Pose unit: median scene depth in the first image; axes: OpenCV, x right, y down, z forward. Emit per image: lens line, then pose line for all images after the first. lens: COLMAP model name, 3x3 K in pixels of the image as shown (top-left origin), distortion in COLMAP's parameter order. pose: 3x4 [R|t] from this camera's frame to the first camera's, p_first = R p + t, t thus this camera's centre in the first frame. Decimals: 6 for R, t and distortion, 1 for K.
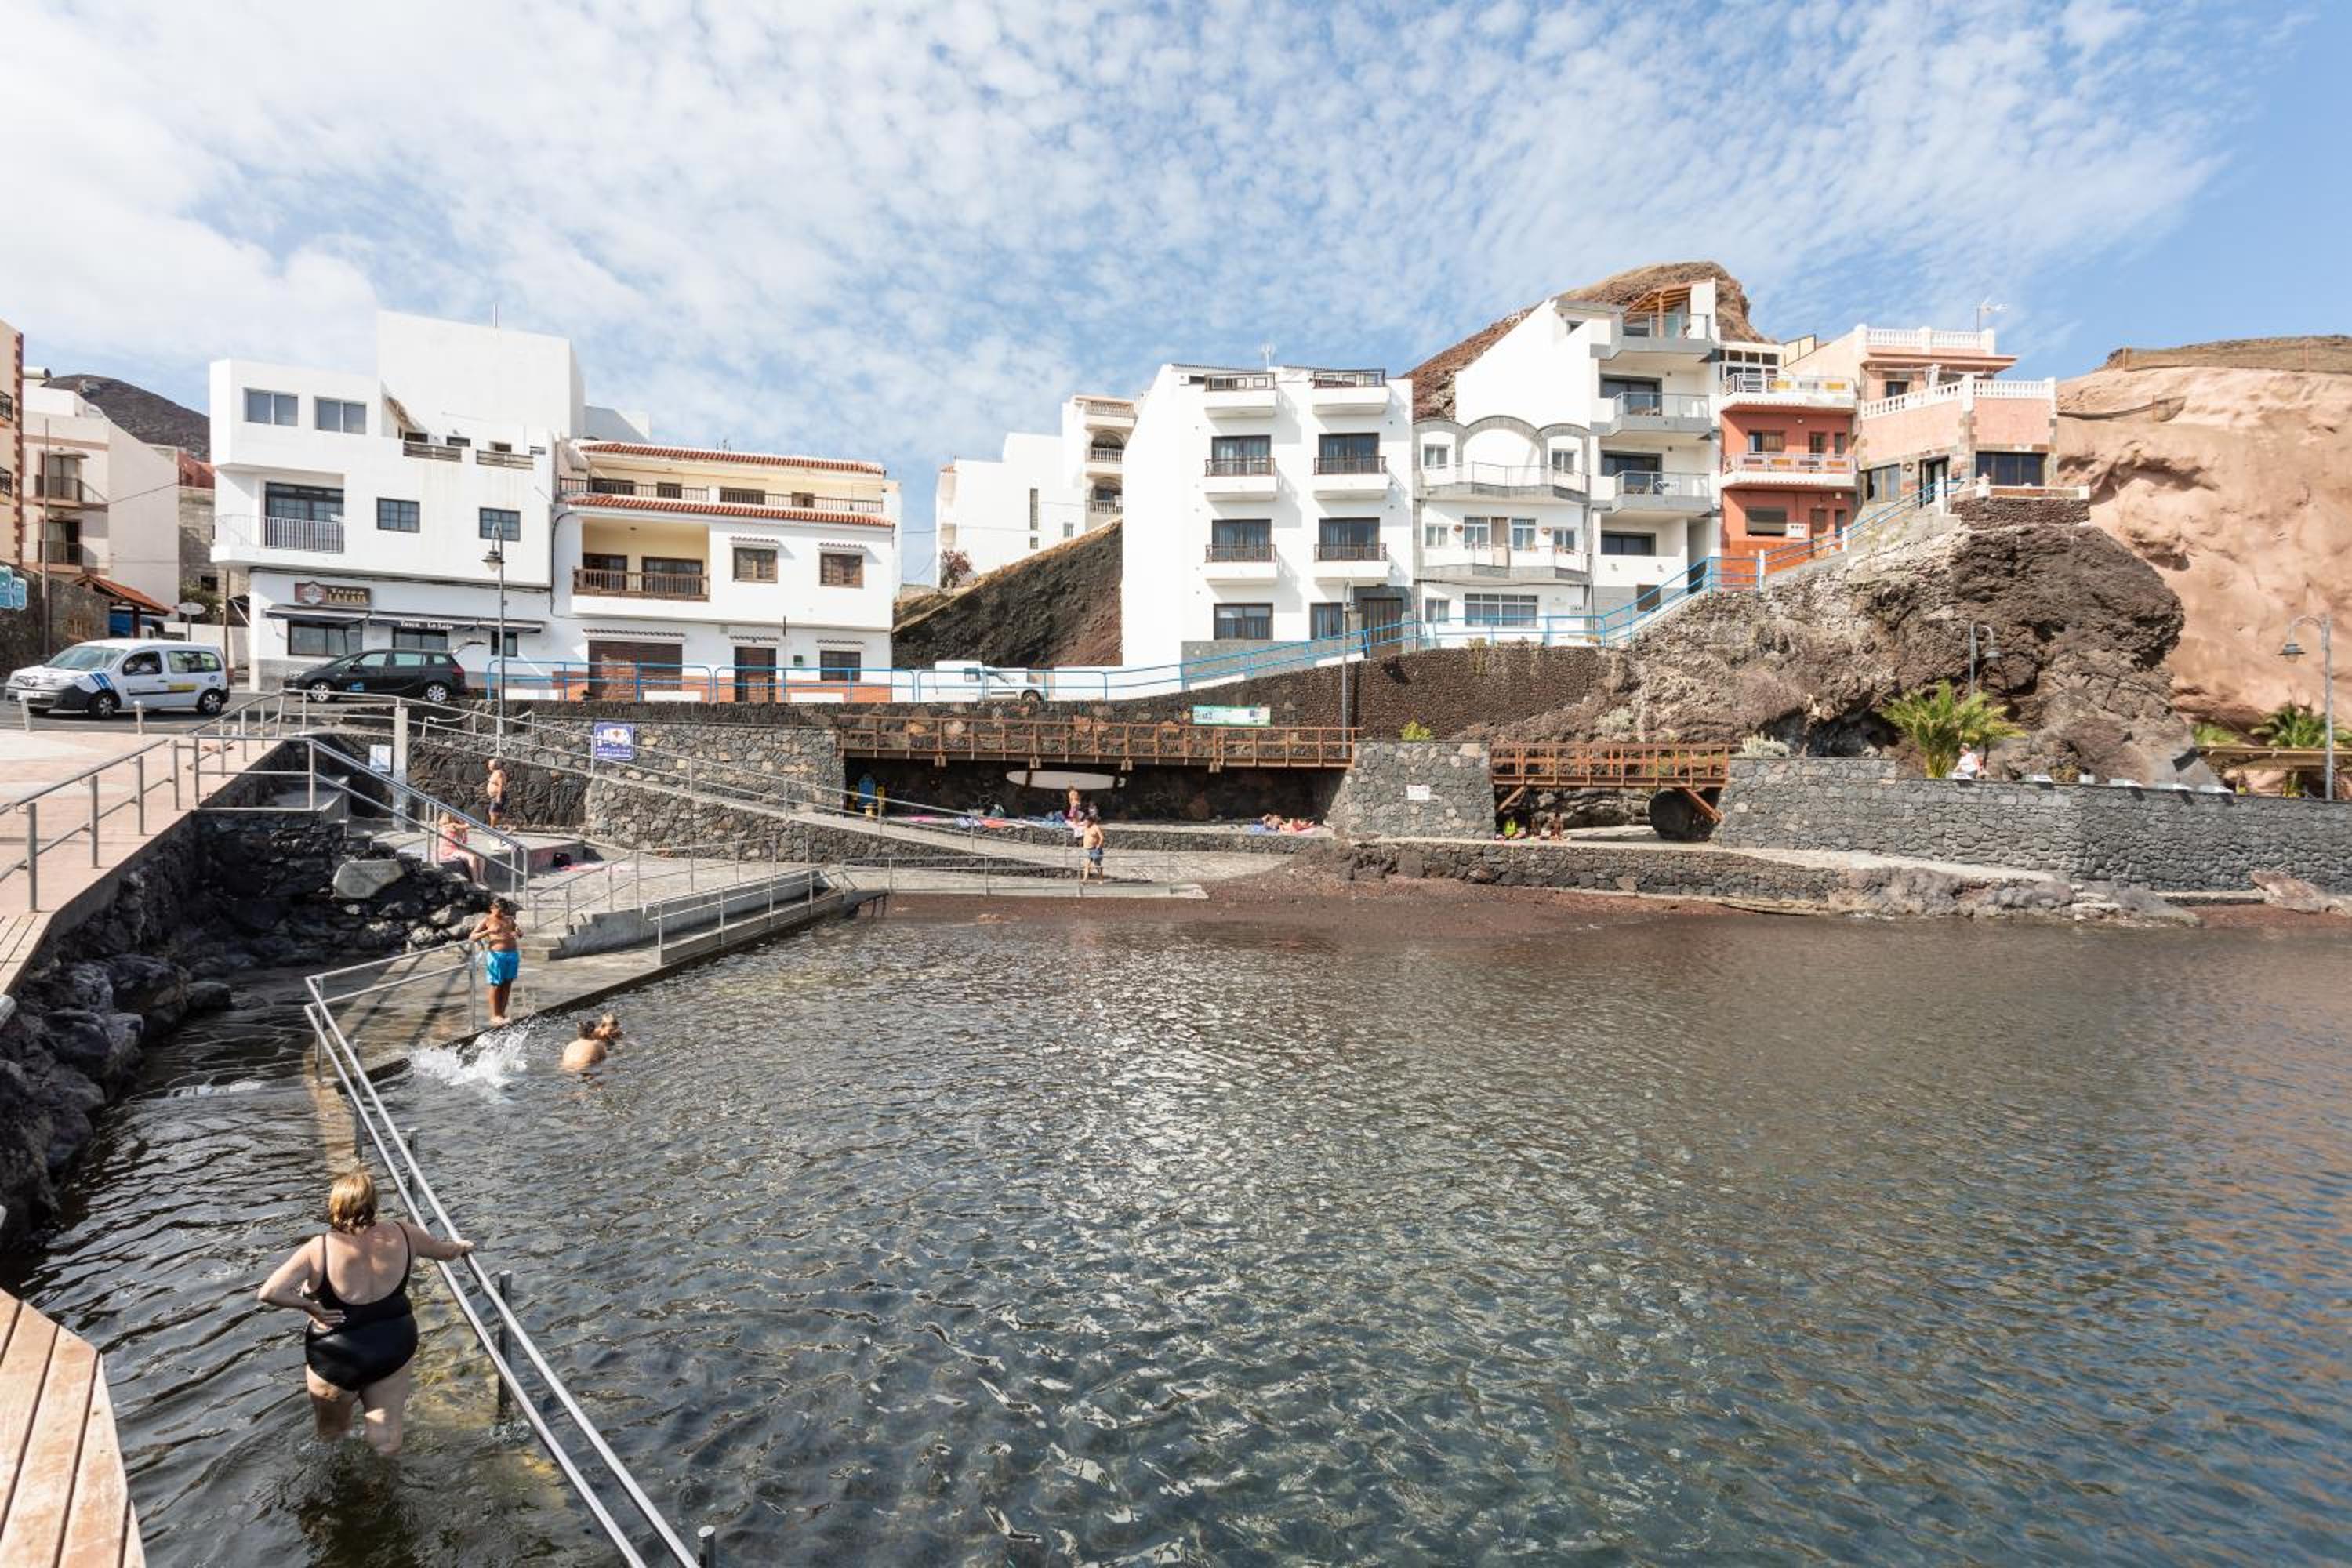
lens RADIAL K [[1138.1, 0, 1176.0], [0, 1138.1, 784.0], [0, 0, 1]] dist [0.002523, 0.002767]
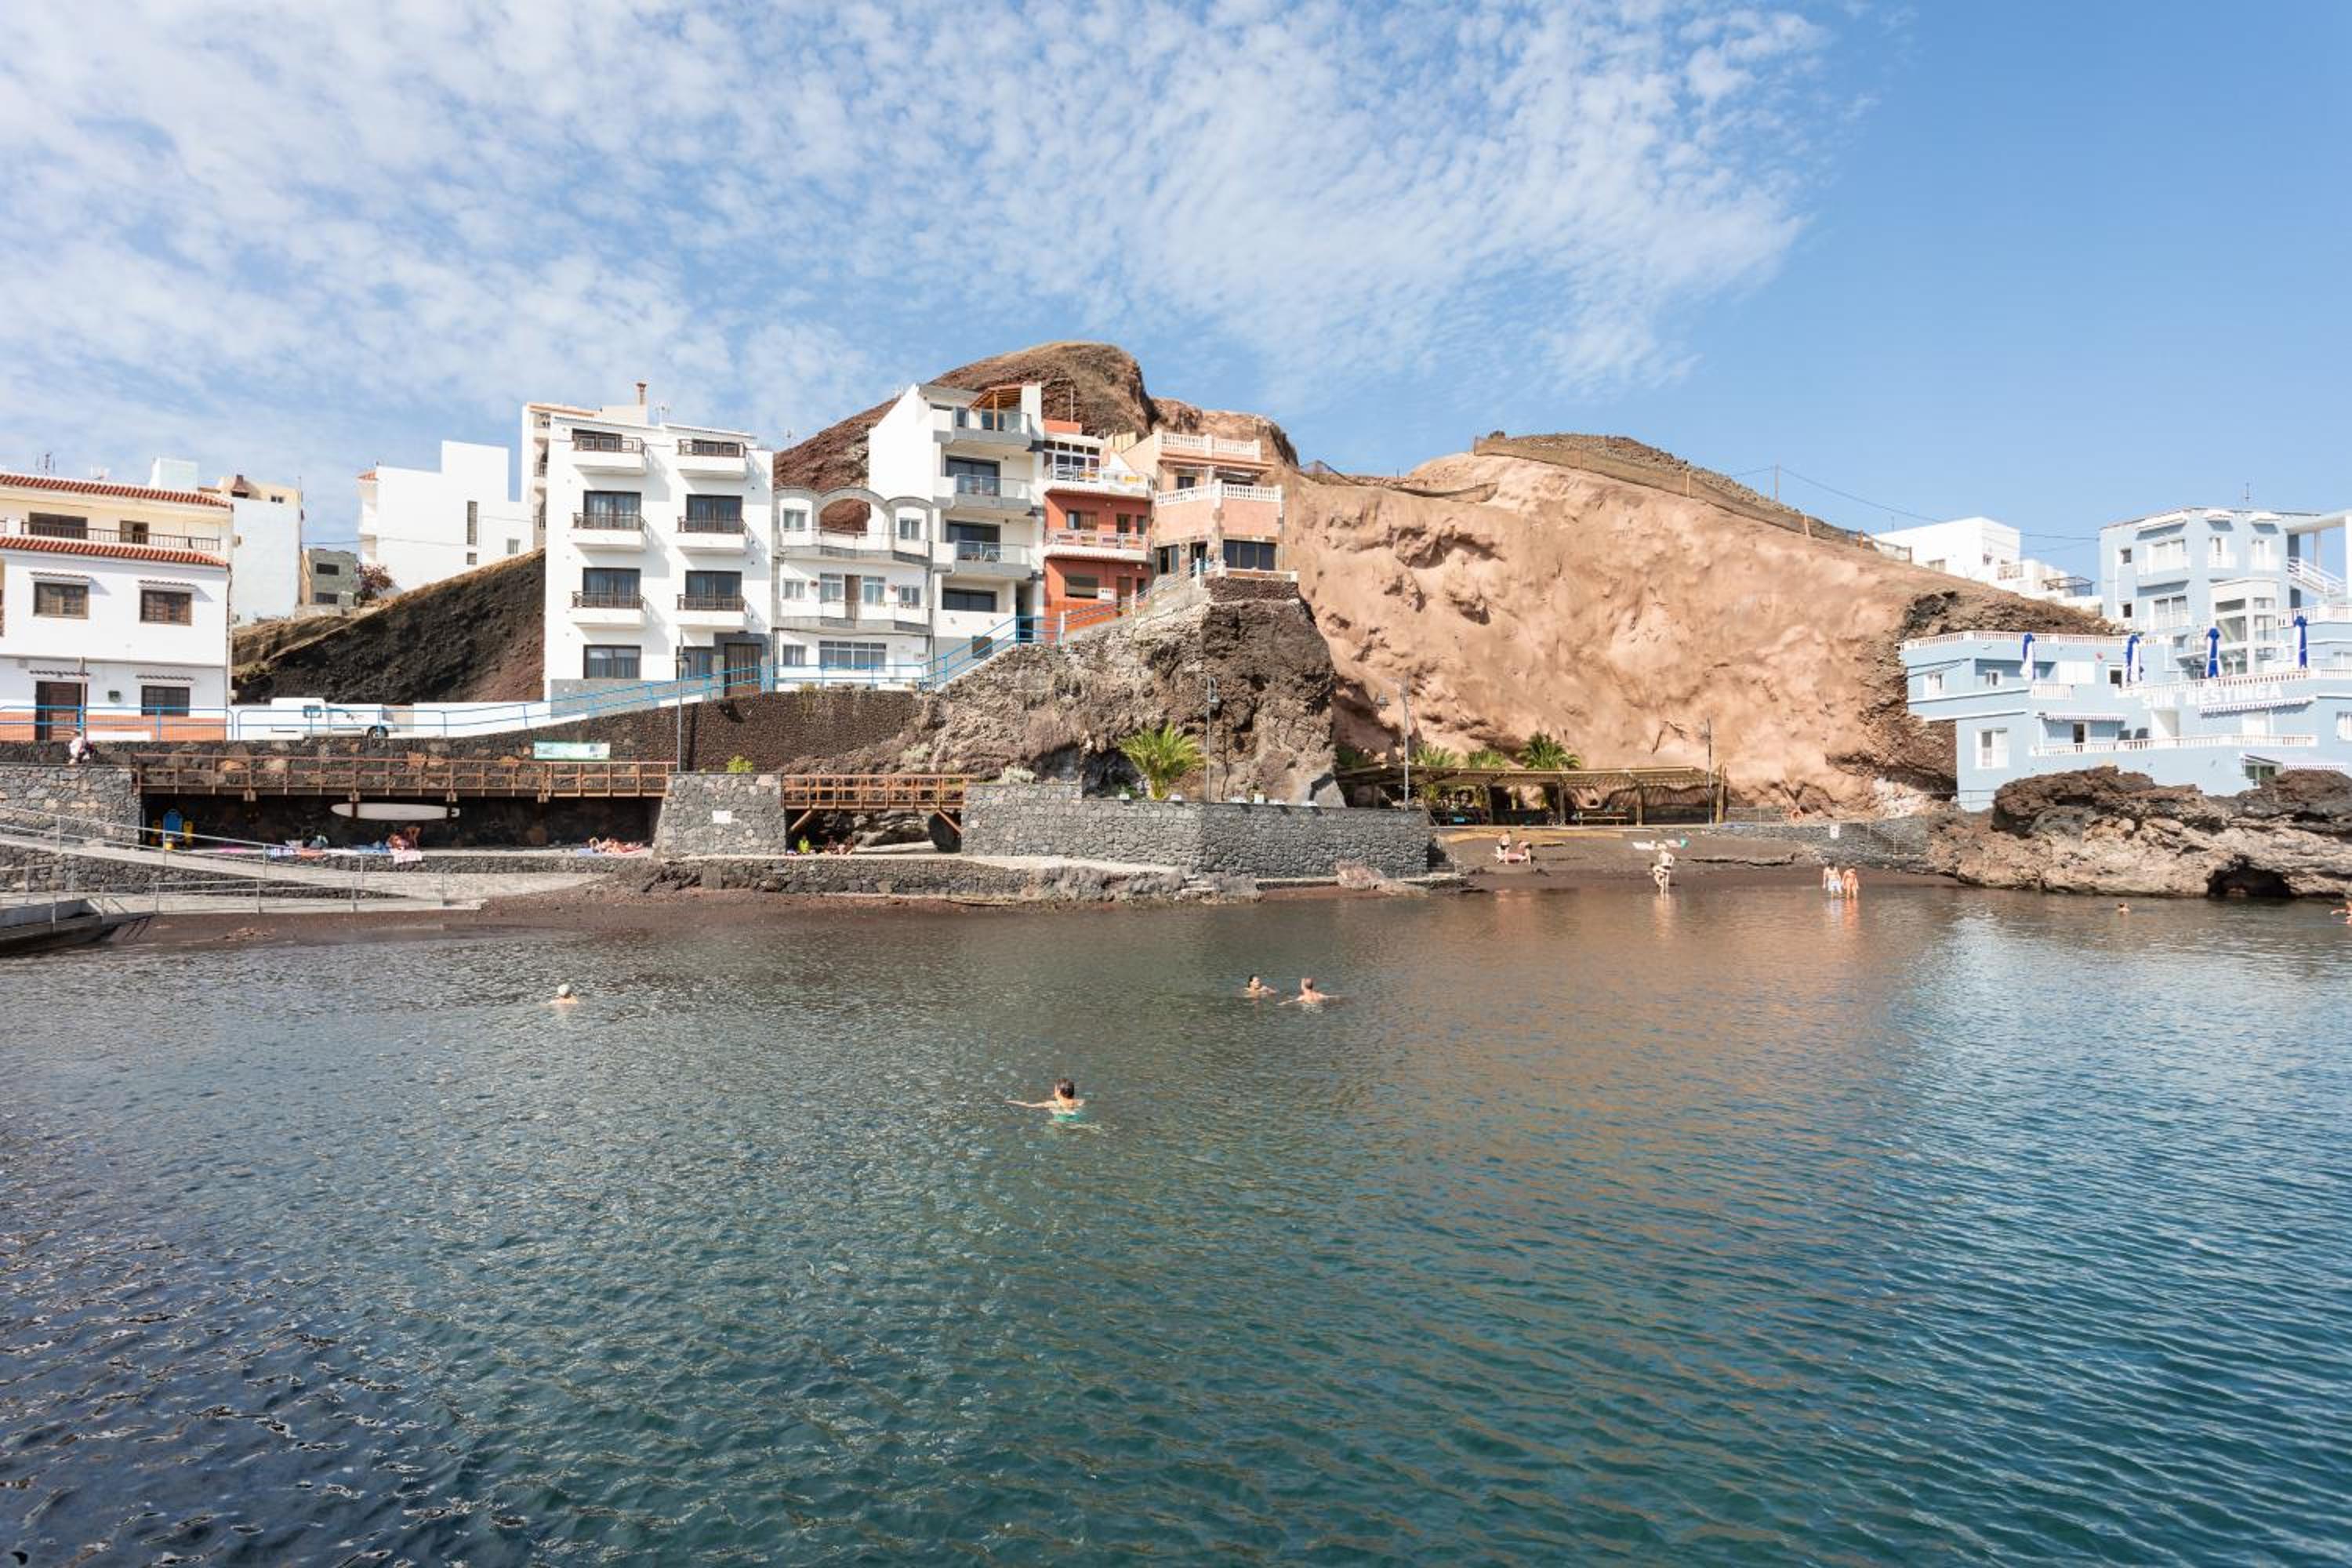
lens RADIAL K [[1307.7, 0, 1201.2], [0, 1307.7, 748.7], [0, 0, 1]] dist [-0.008020, 0.010217]
pose [[0.956616, -0.004146, 0.291323, 0.256765], [0.016669, 0.999040, -0.040517, 0.000068], [-0.290875, 0.043615, 0.955766, -0.385969]]
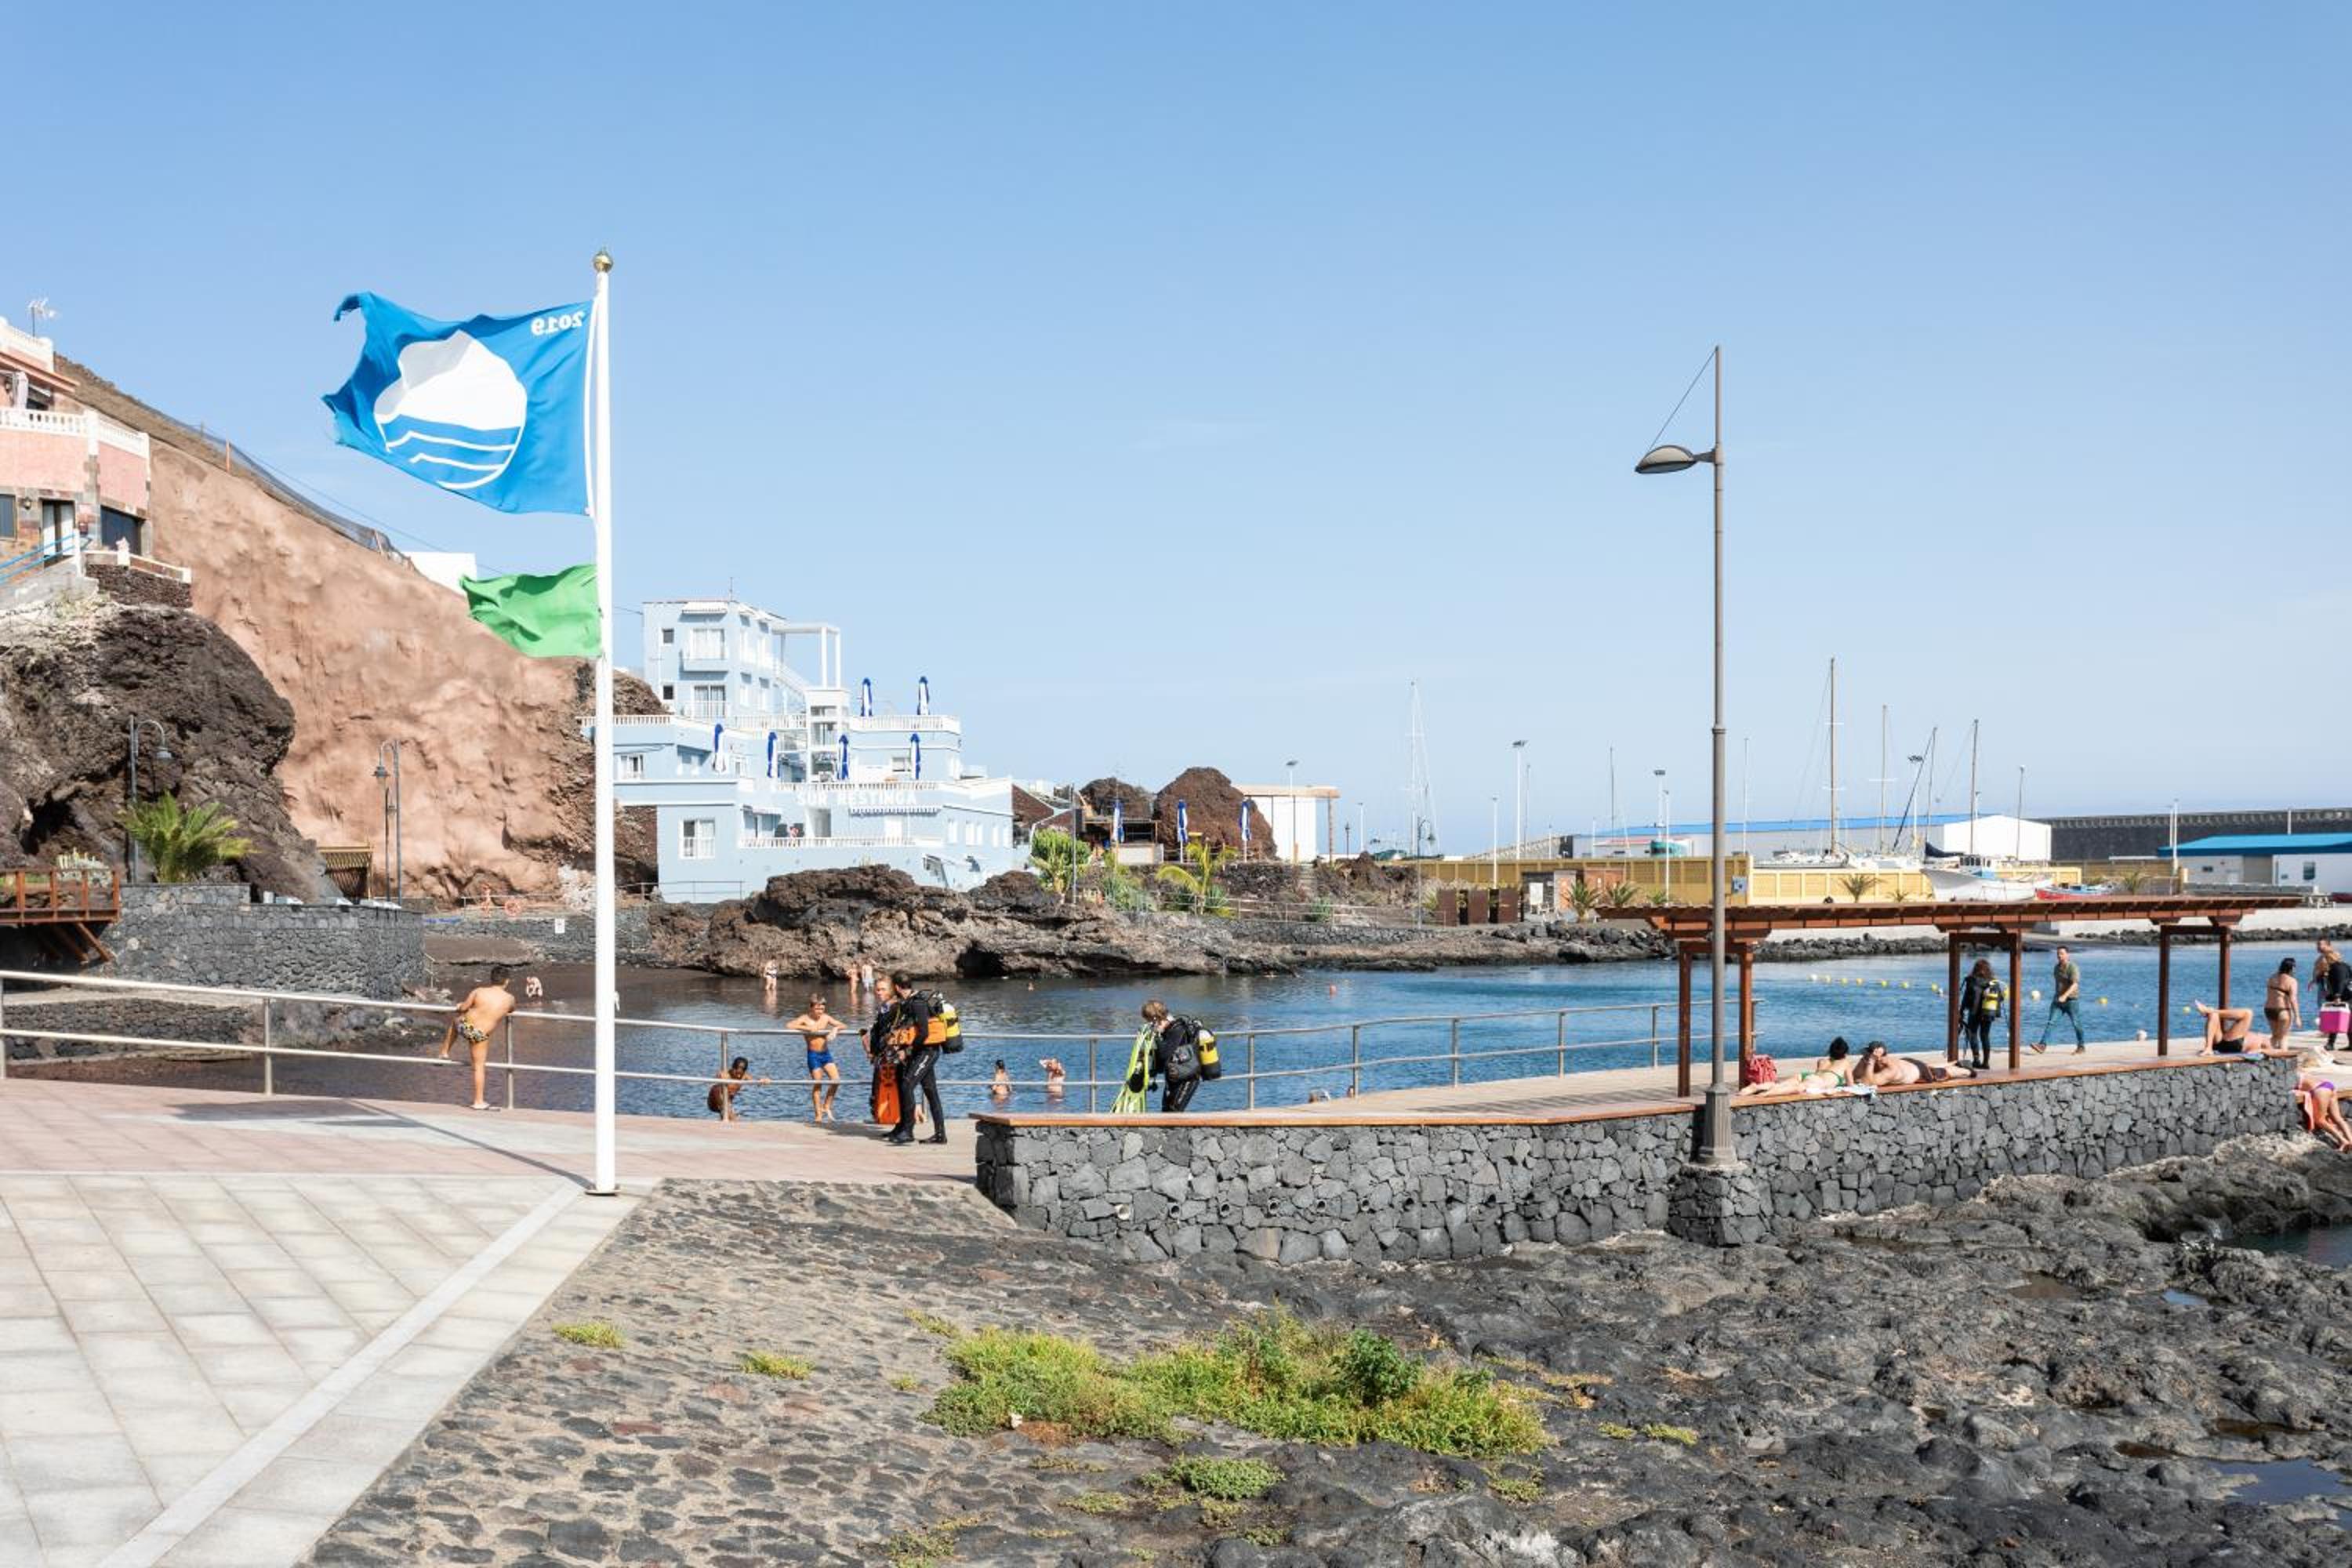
lens RADIAL K [[2132.2, 0, 1172.7], [0, 2132.2, 843.9], [0, 0, 1]] dist [-0.008431, -0.003732]
pose [[0.063992, -0.002023, 0.997948, -0.837812], [-0.004063, 0.999989, 0.002288, -0.048951], [-0.997942, -0.004201, 0.063983, 0.108416]]
